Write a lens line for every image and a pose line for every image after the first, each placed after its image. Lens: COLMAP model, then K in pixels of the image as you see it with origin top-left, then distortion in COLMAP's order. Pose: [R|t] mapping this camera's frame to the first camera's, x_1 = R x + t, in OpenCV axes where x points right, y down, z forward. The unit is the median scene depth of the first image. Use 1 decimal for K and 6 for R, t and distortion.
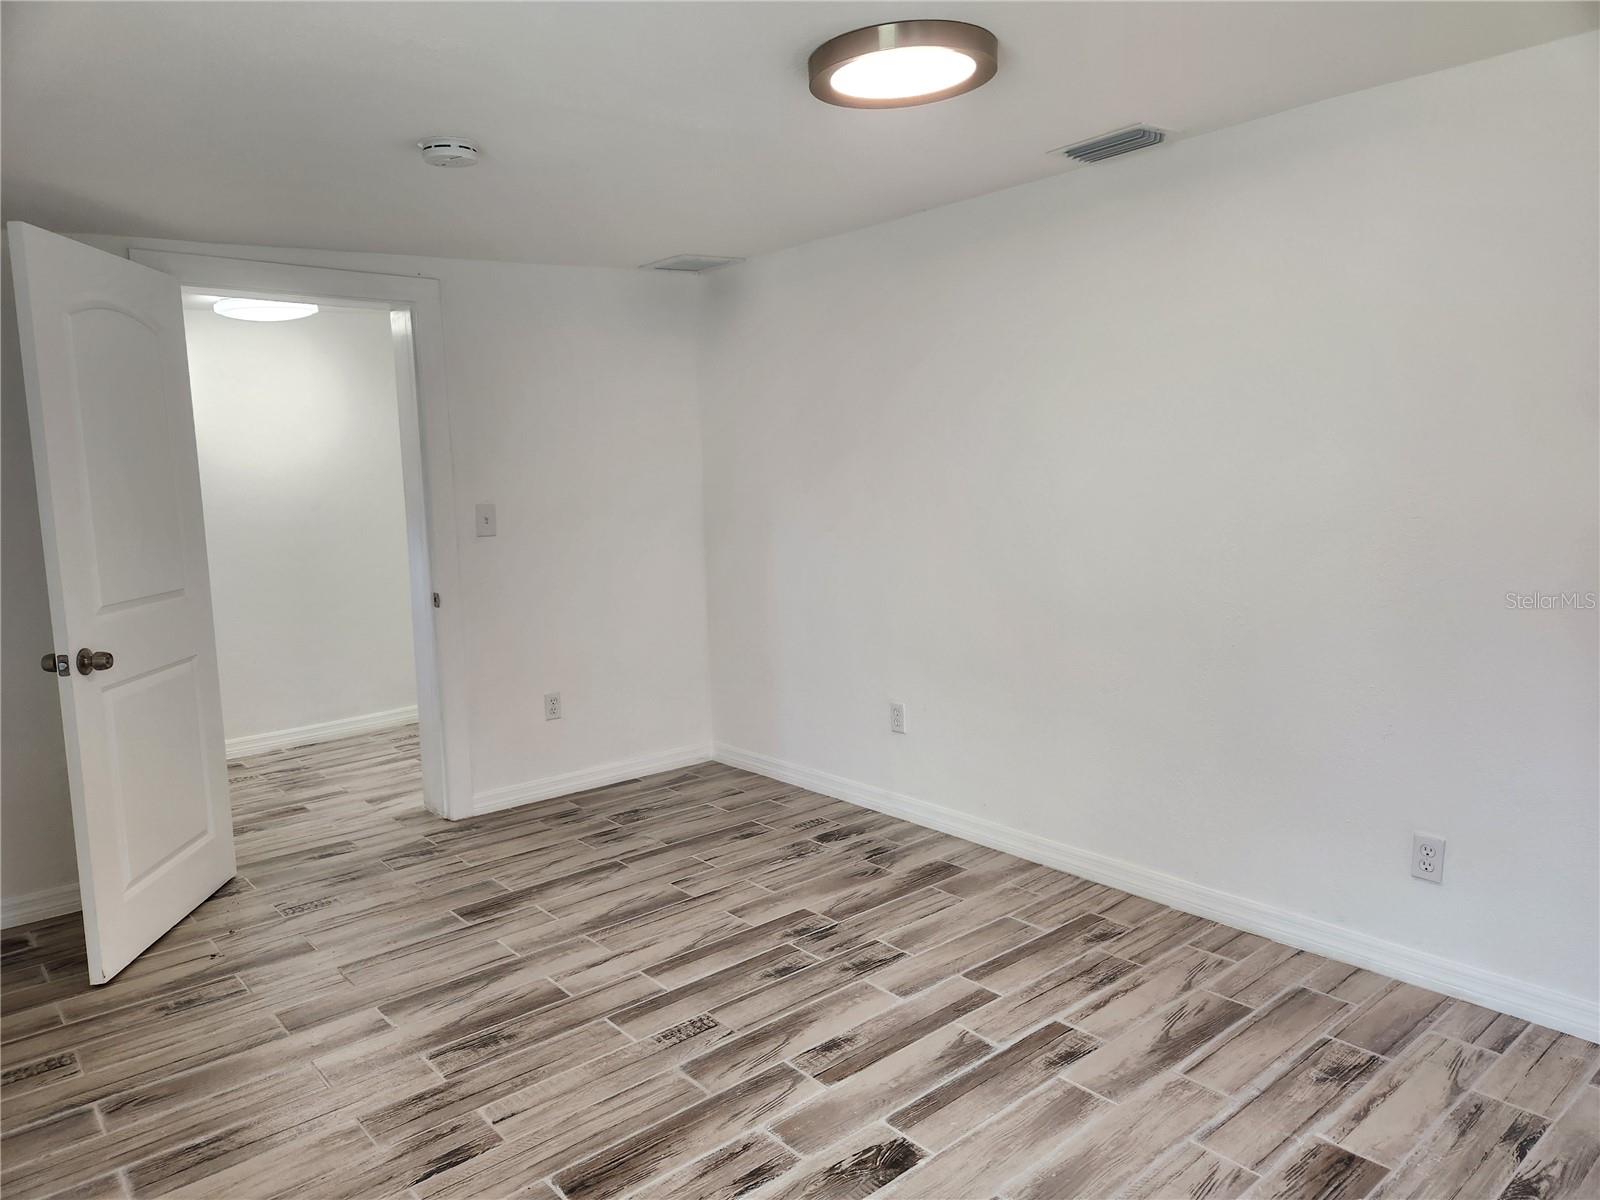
lens RADIAL K [[1068.4, 0, 796.5], [0, 1068.4, 602.9], [0, 0, 1]] dist [0.068484, -0.060348]
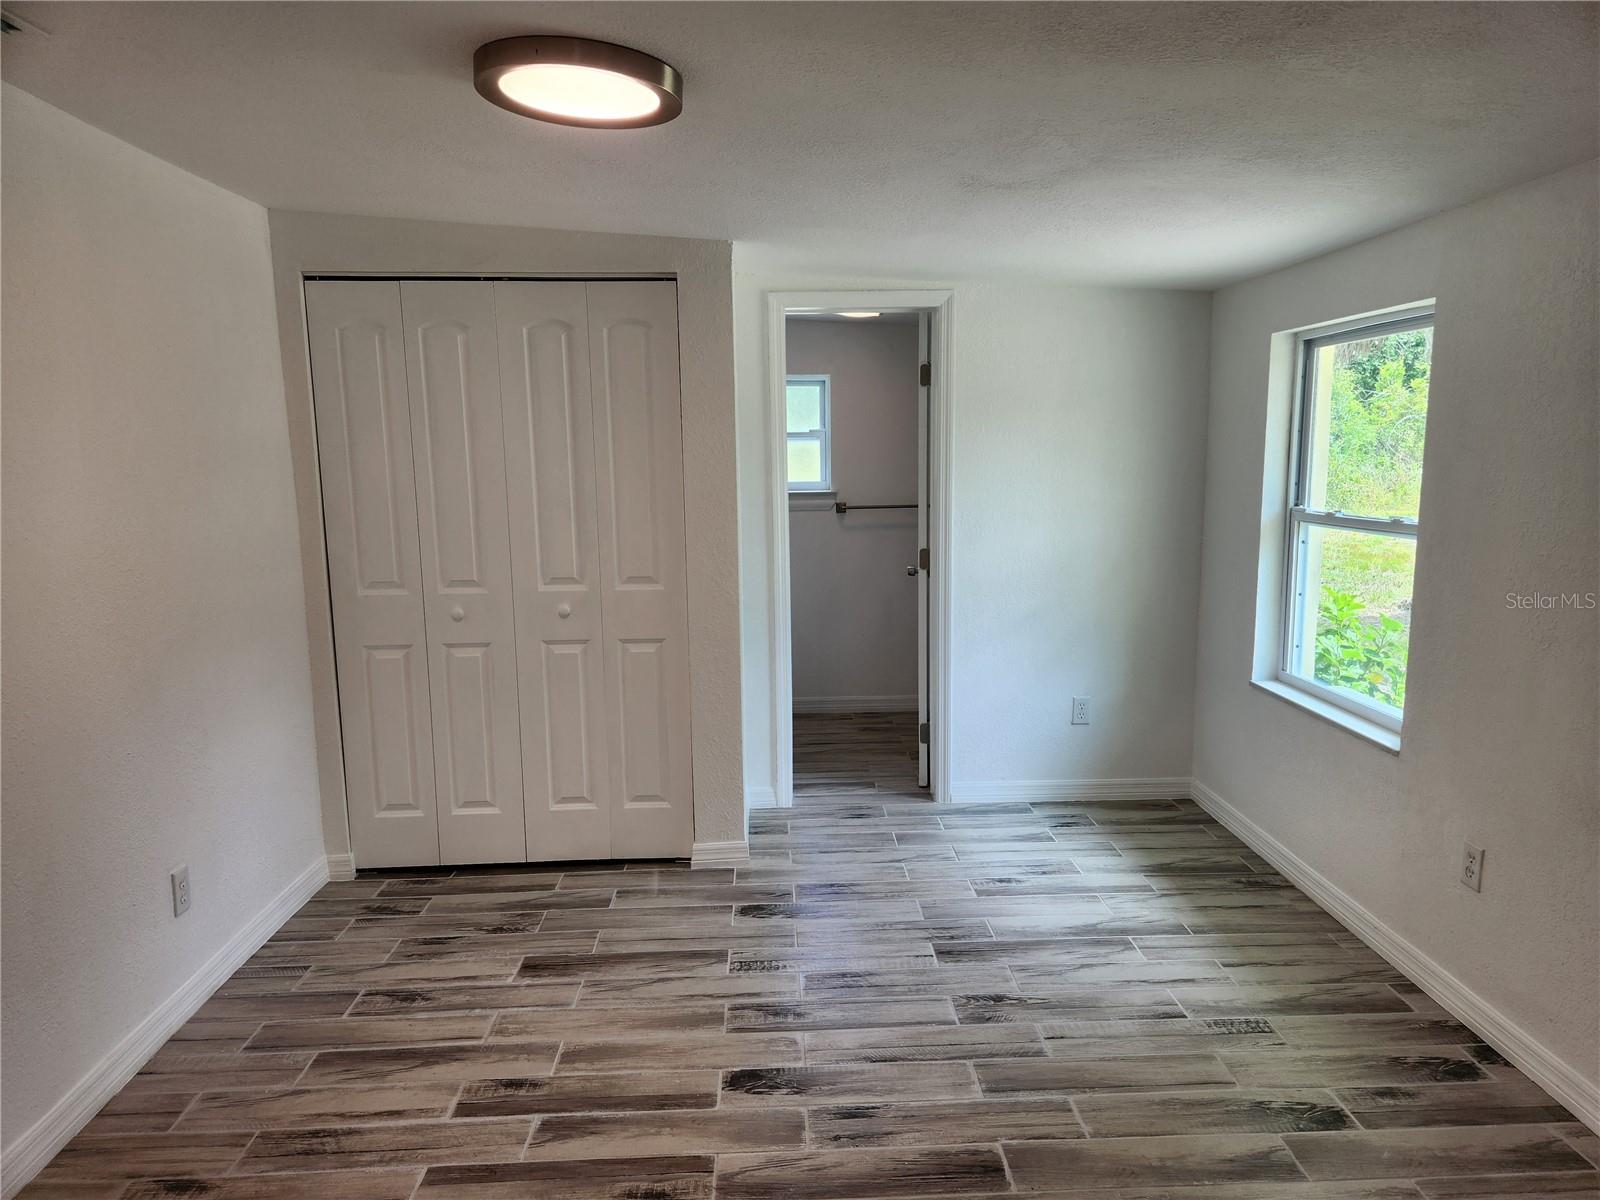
lens RADIAL K [[1068.4, 0, 803.5], [0, 1068.4, 593.0], [0, 0, 1]] dist [0.068484, -0.060348]
pose [[-0.782088, -0.052641, 0.620940, -0.592294], [0.105972, 0.970678, 0.215765, -0.233970], [-0.614091, 0.234550, -0.753578, 1.525856]]
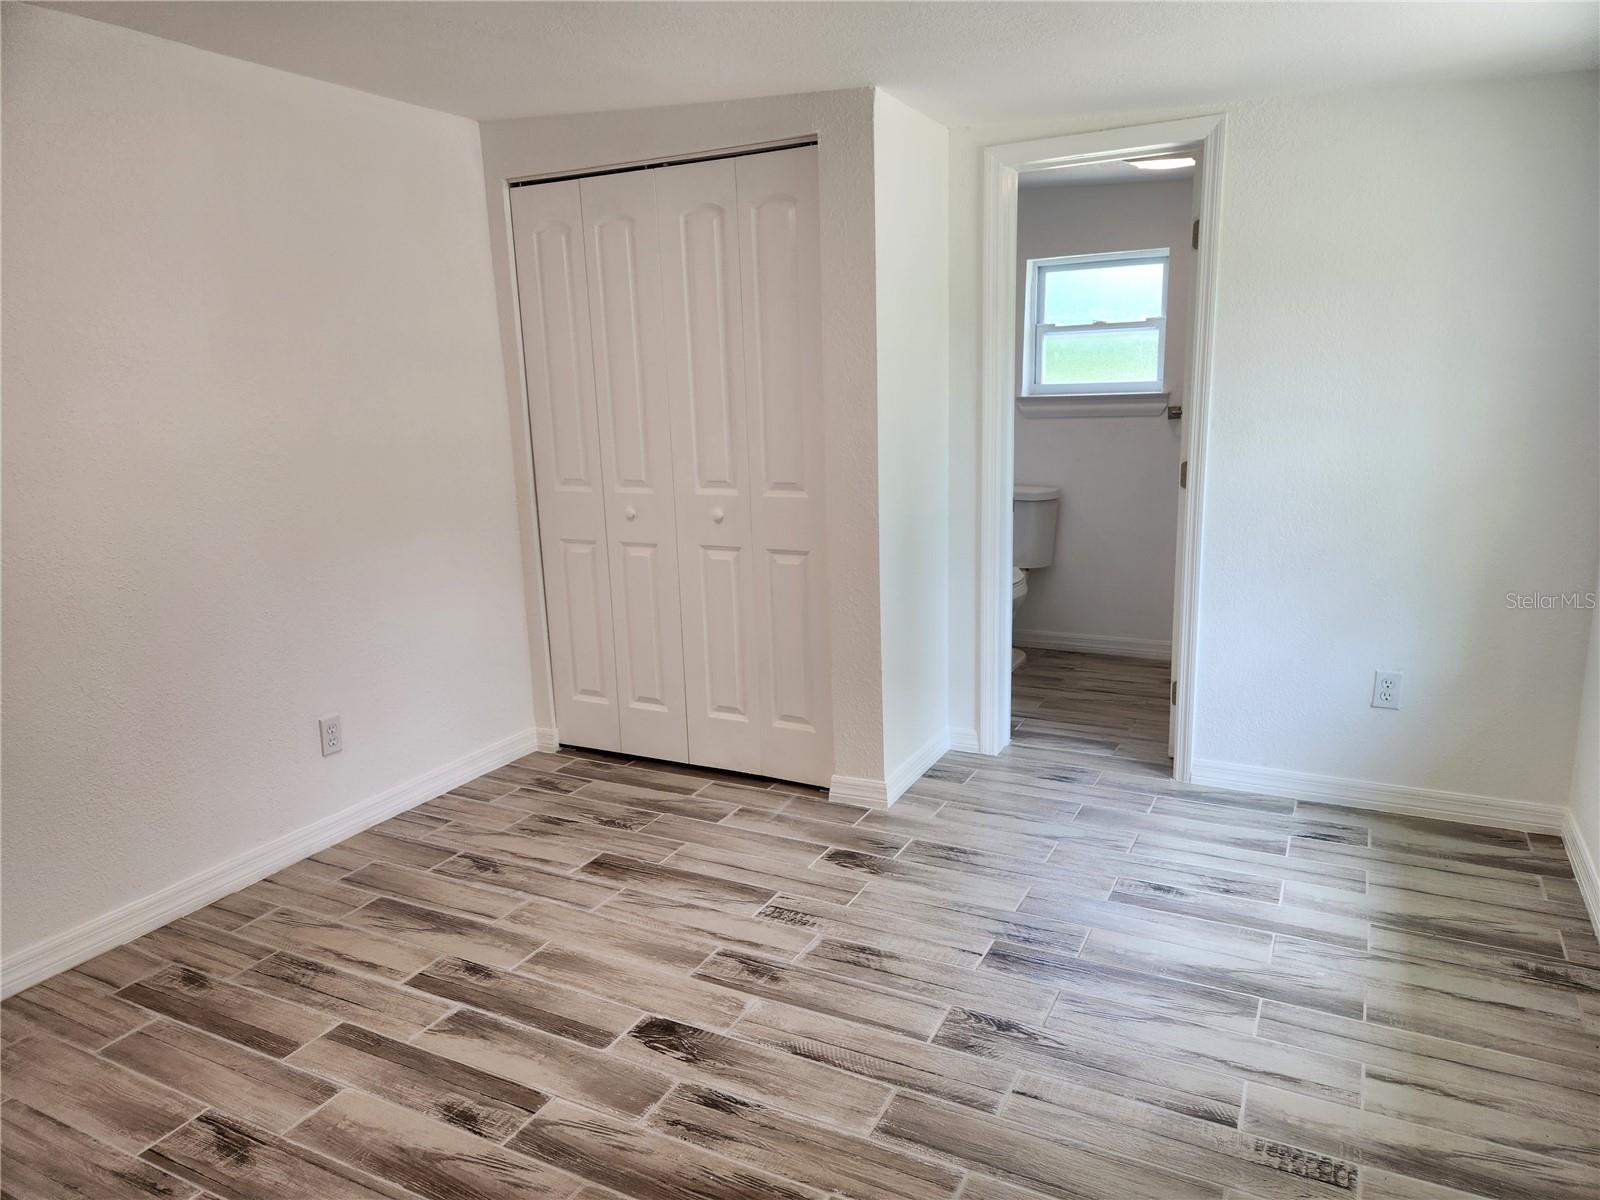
lens RADIAL K [[1068.4, 0, 799.6], [0, 1068.4, 596.5], [0, 0, 1]] dist [0.068484, -0.060348]
pose [[-0.363716, -0.154762, 0.918564, -0.788421], [0.153684, 0.962619, 0.223038, -0.118882], [-0.918745, 0.222291, -0.326335, 0.988898]]
